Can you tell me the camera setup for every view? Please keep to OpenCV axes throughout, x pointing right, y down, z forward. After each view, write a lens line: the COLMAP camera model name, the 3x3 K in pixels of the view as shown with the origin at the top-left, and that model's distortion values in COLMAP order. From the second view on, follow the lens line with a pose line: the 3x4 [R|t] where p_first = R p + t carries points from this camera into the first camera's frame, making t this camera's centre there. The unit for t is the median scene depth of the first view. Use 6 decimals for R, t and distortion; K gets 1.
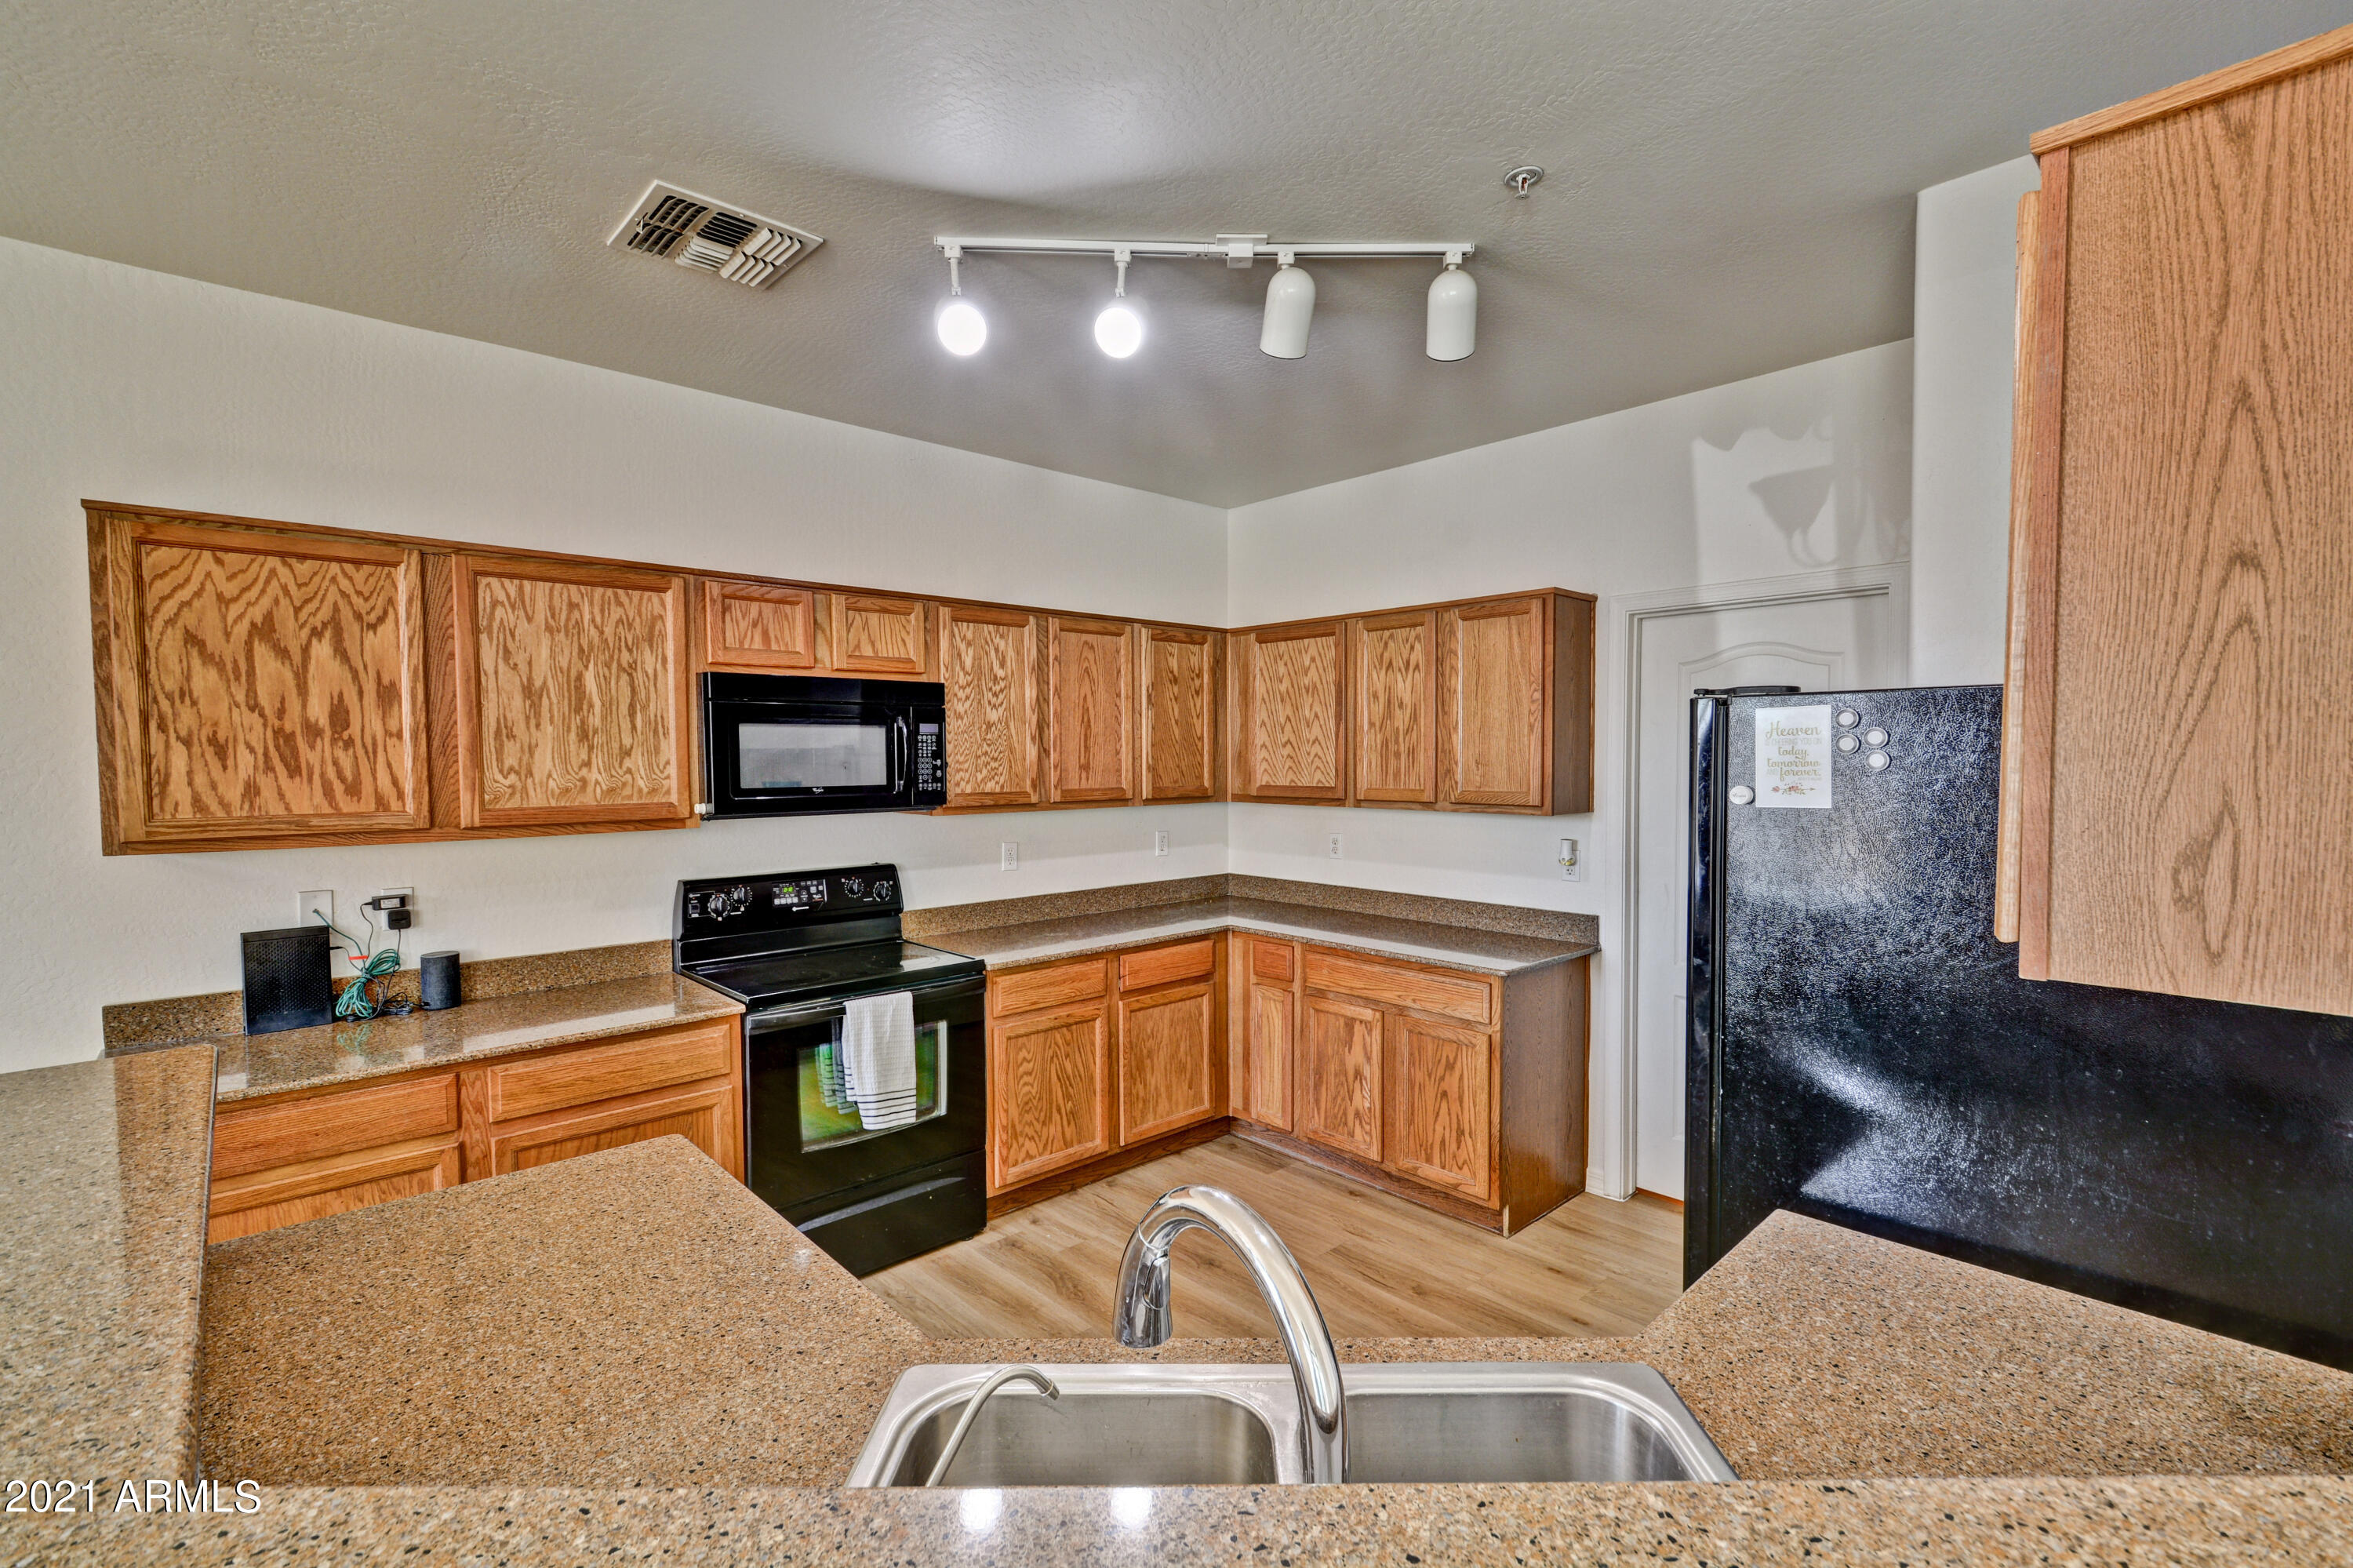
lens RADIAL K [[1031.1, 0, 1202.1], [0, 1031.1, 792.1], [0, 0, 1]] dist [0.001959, -0.005716]
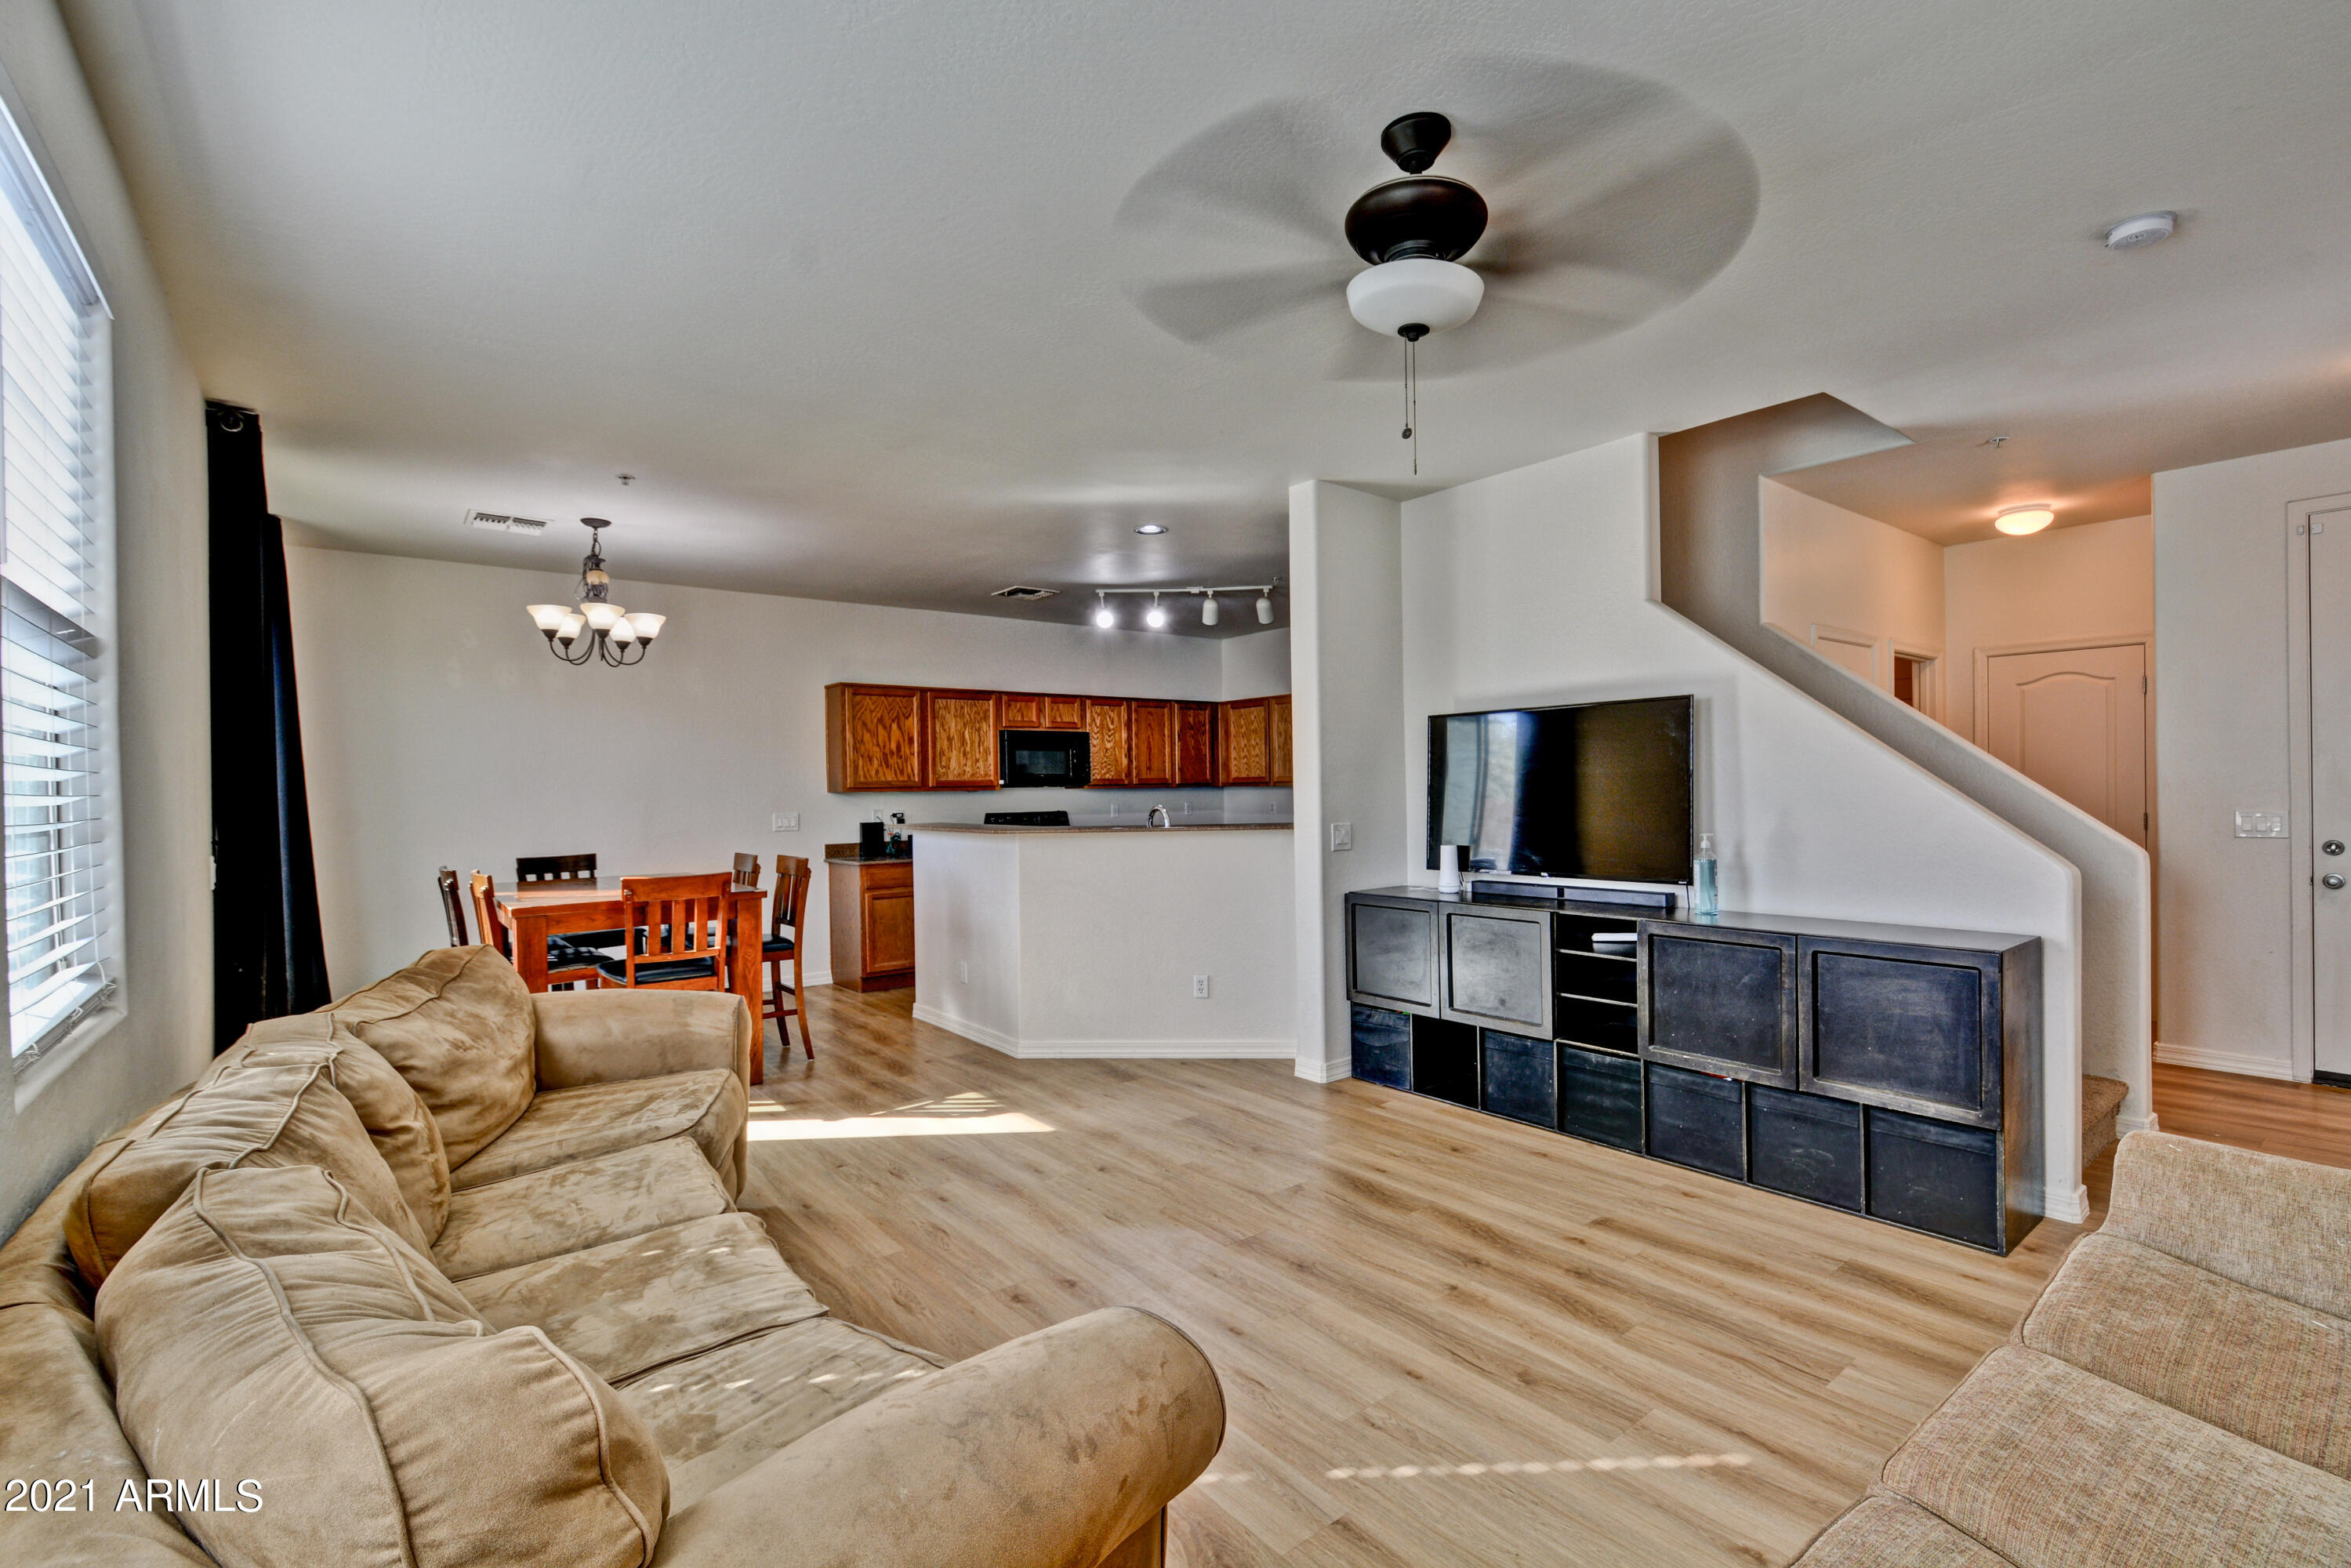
lens RADIAL K [[1051.0, 0, 1192.1], [0, 1051.0, 792.4], [0, 0, 1]] dist [0.011726, -0.006594]
pose [[0.996279, -0.011433, -0.085427, 0.233273], [0.008599, 0.999403, -0.033471, 0.141622], [0.085758, 0.032612, 0.995782, -1.685135]]
